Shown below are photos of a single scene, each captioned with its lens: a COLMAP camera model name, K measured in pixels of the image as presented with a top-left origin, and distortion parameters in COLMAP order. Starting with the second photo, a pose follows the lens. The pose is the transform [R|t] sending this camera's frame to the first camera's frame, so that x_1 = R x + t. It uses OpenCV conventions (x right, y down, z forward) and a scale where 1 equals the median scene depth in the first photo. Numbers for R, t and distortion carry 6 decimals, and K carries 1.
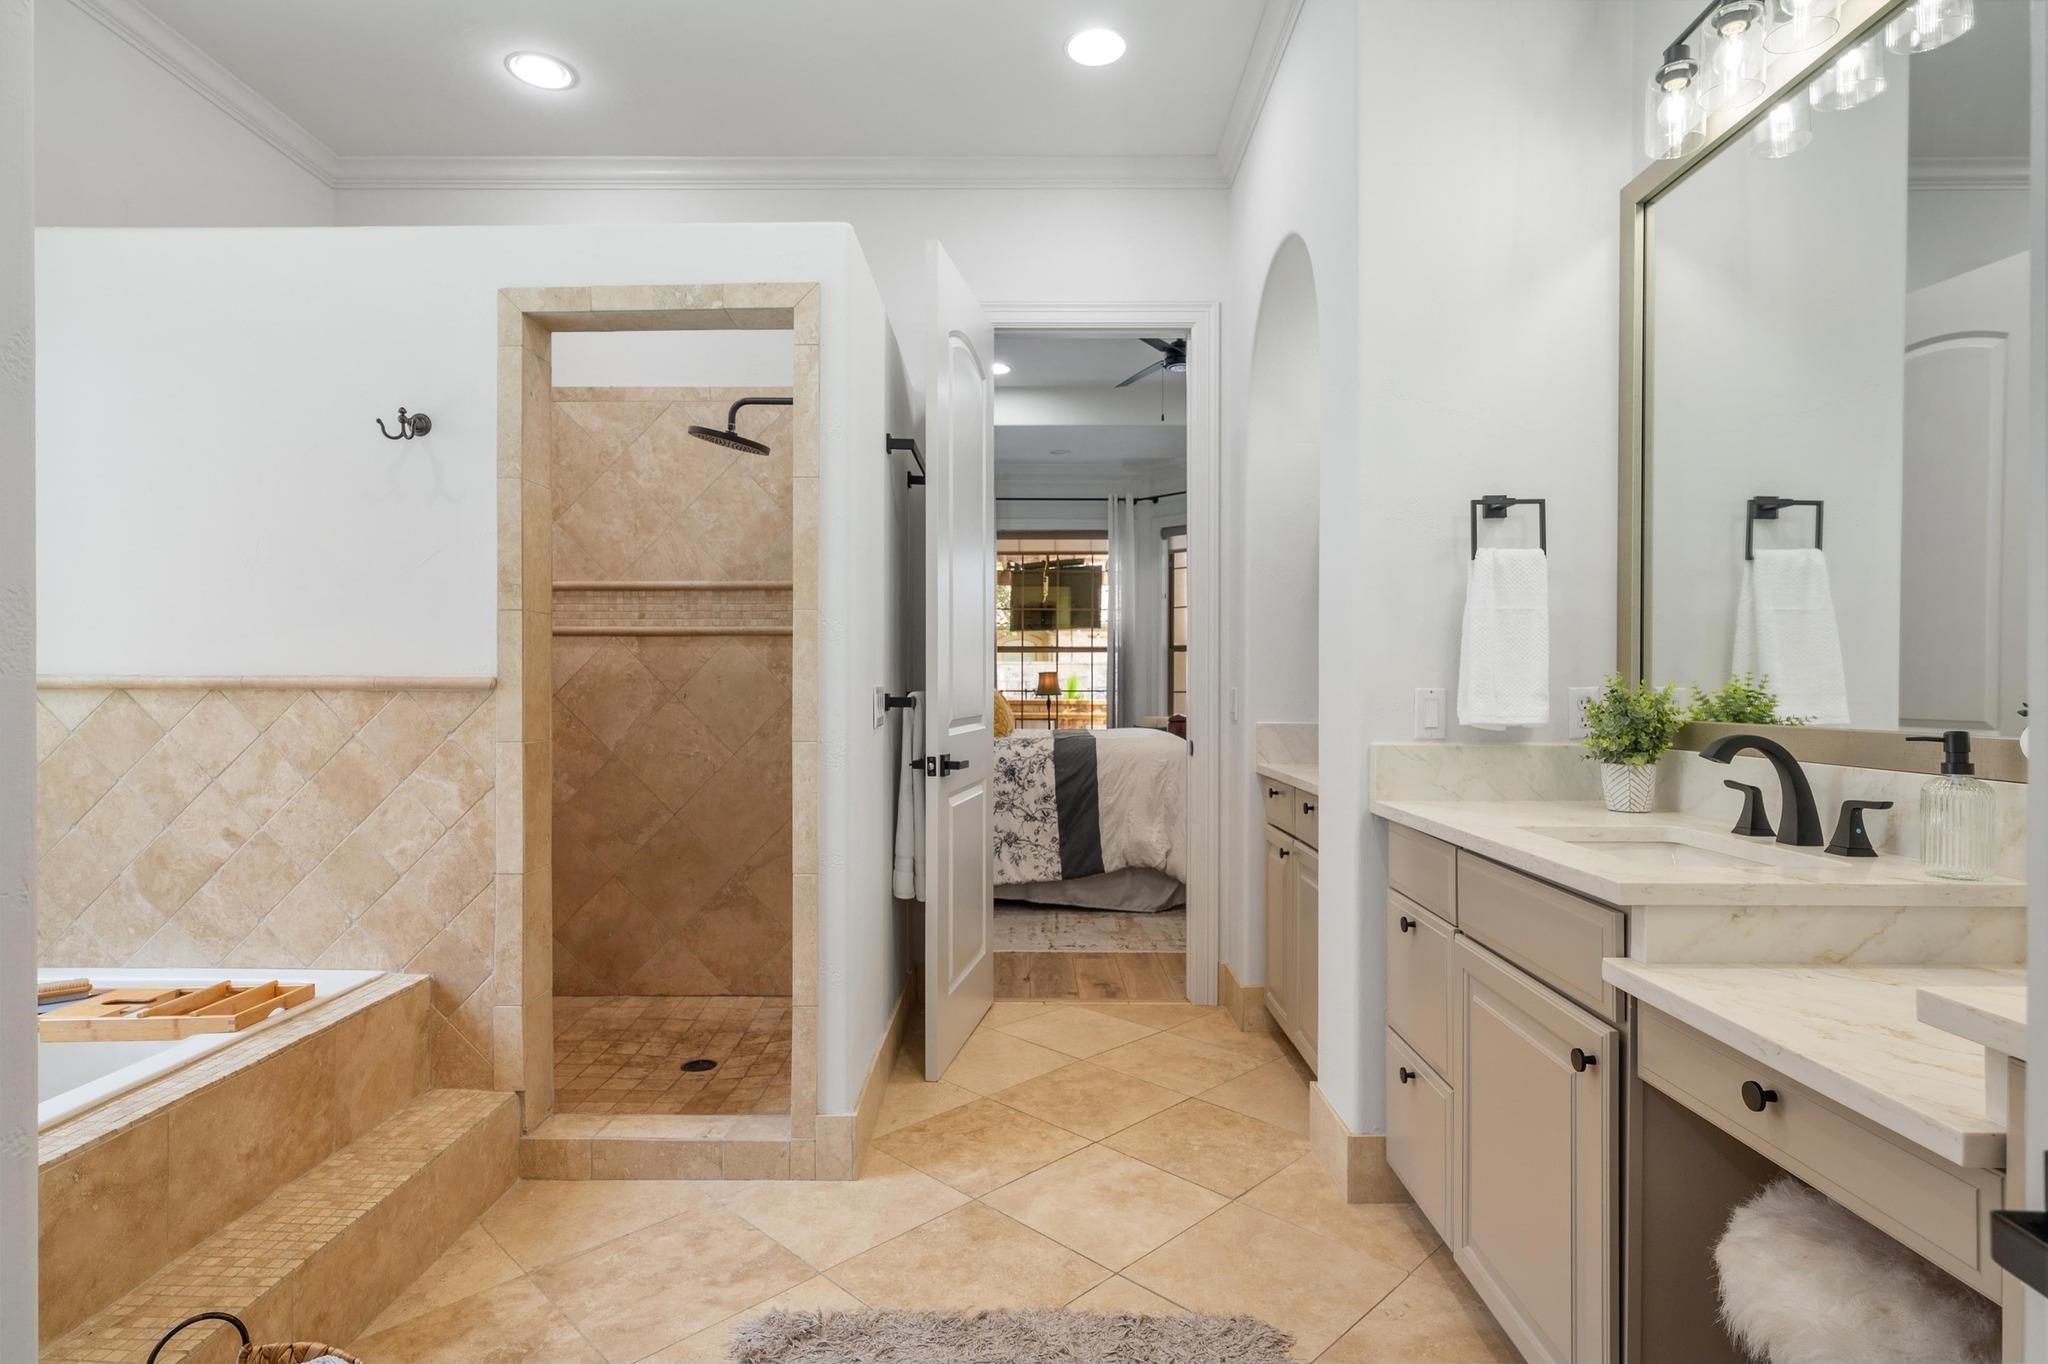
lens RADIAL K [[1020.6, 0, 1024.5], [0, 1020.6, 691.5], [0, 0, 1]] dist [-0.001733, -0.000034]
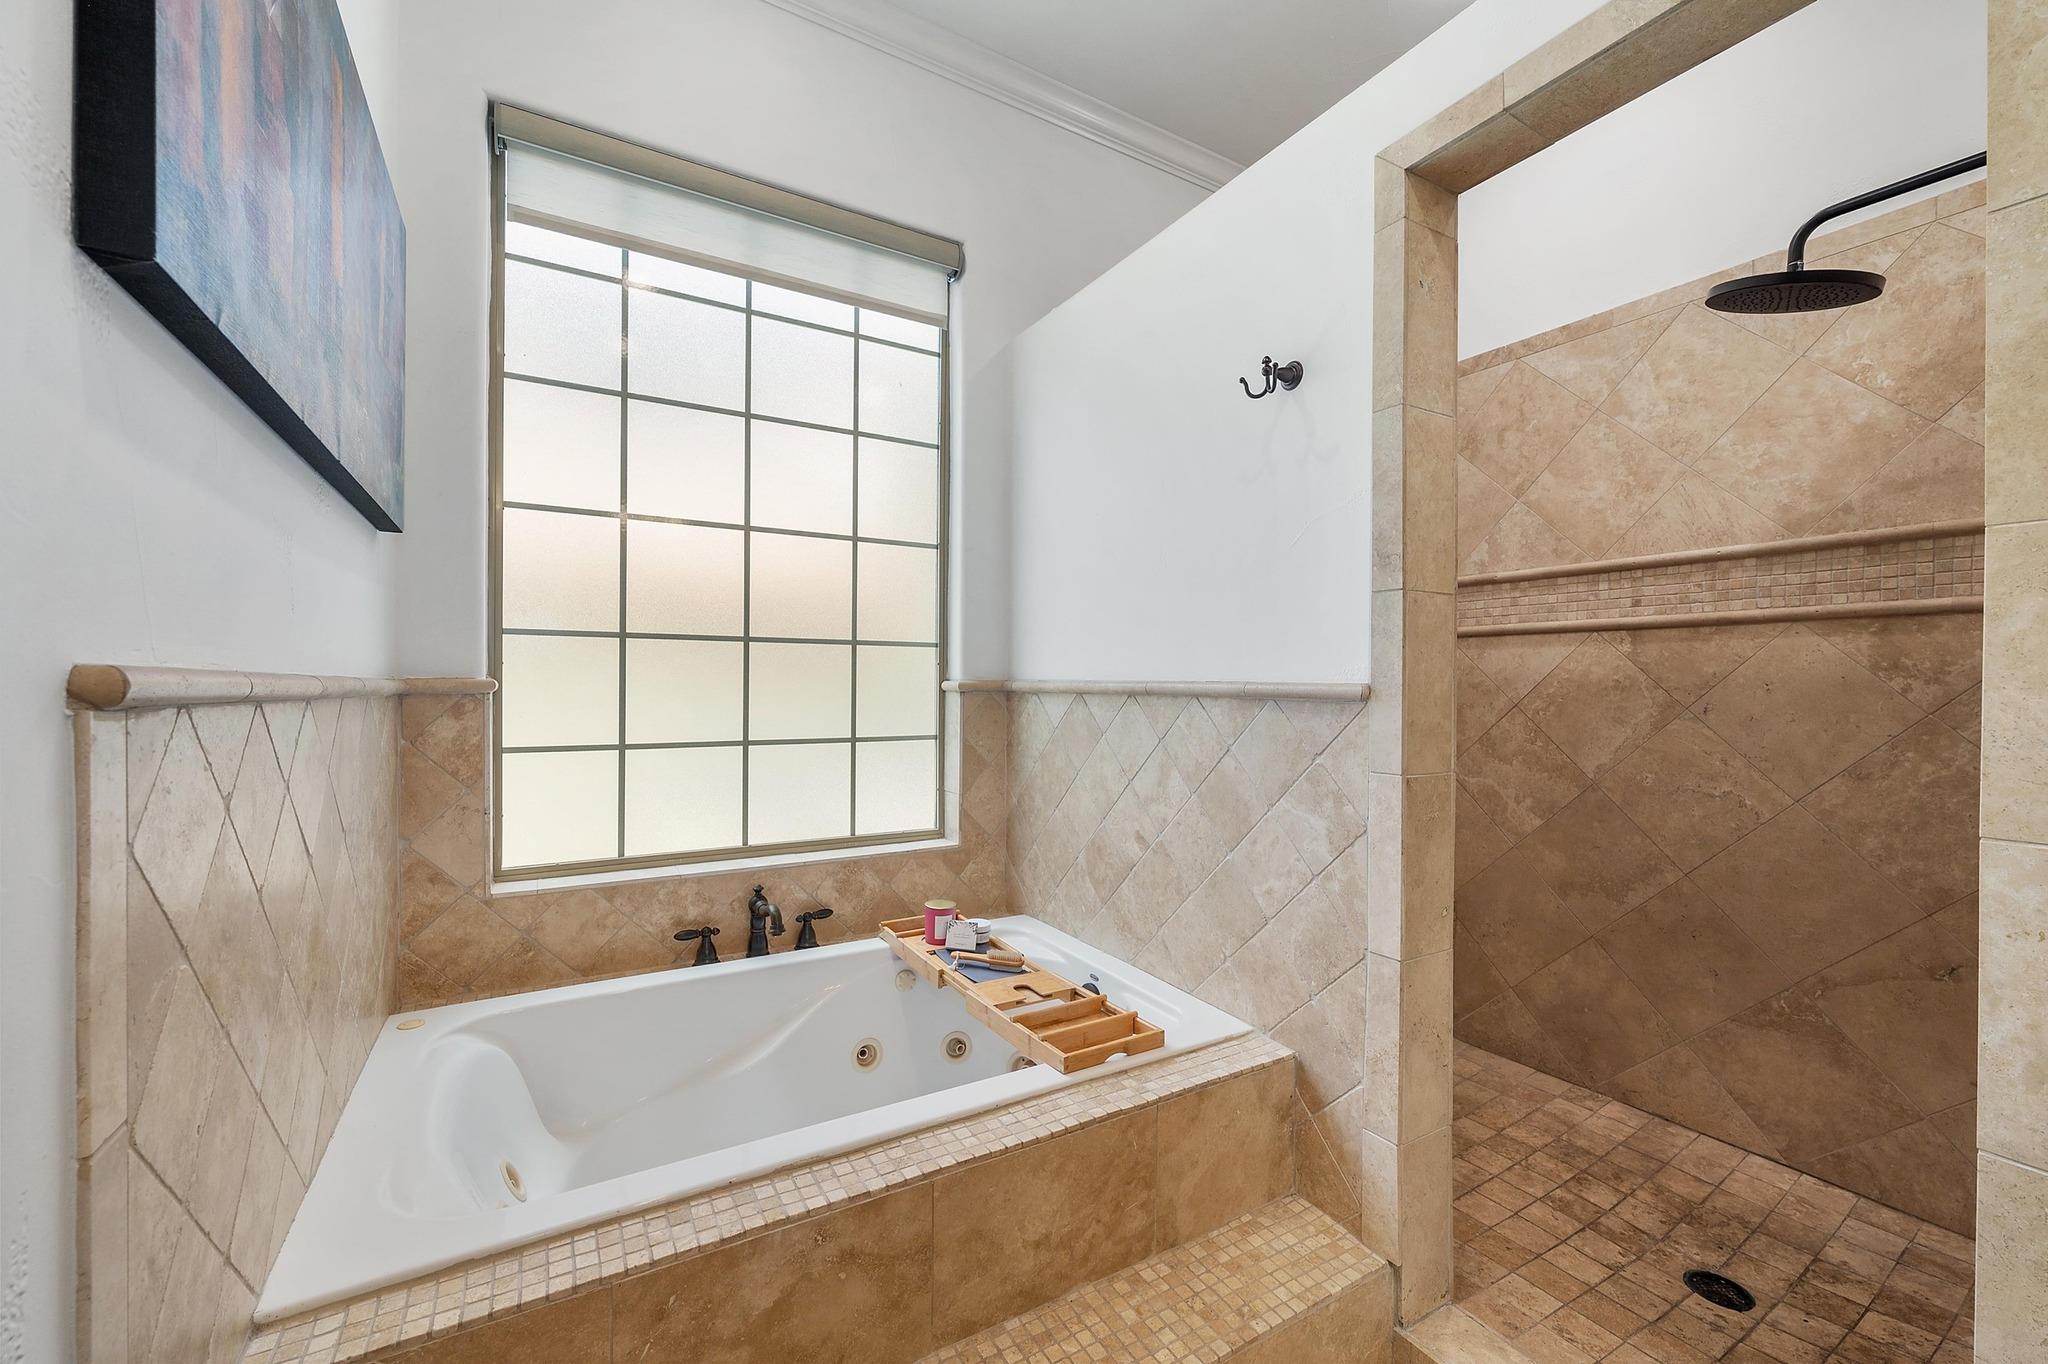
lens RADIAL K [[812.5, 0, 1020.7], [0, 812.5, 683.6], [0, 0, 1]] dist [-0.004956, 0.000490]
pose [[0.504970, 0.002412, -0.863134, -0.138730], [-0.013887, 0.999889, -0.005330, -0.007596], [0.863025, 0.014678, 0.504947, 0.484198]]
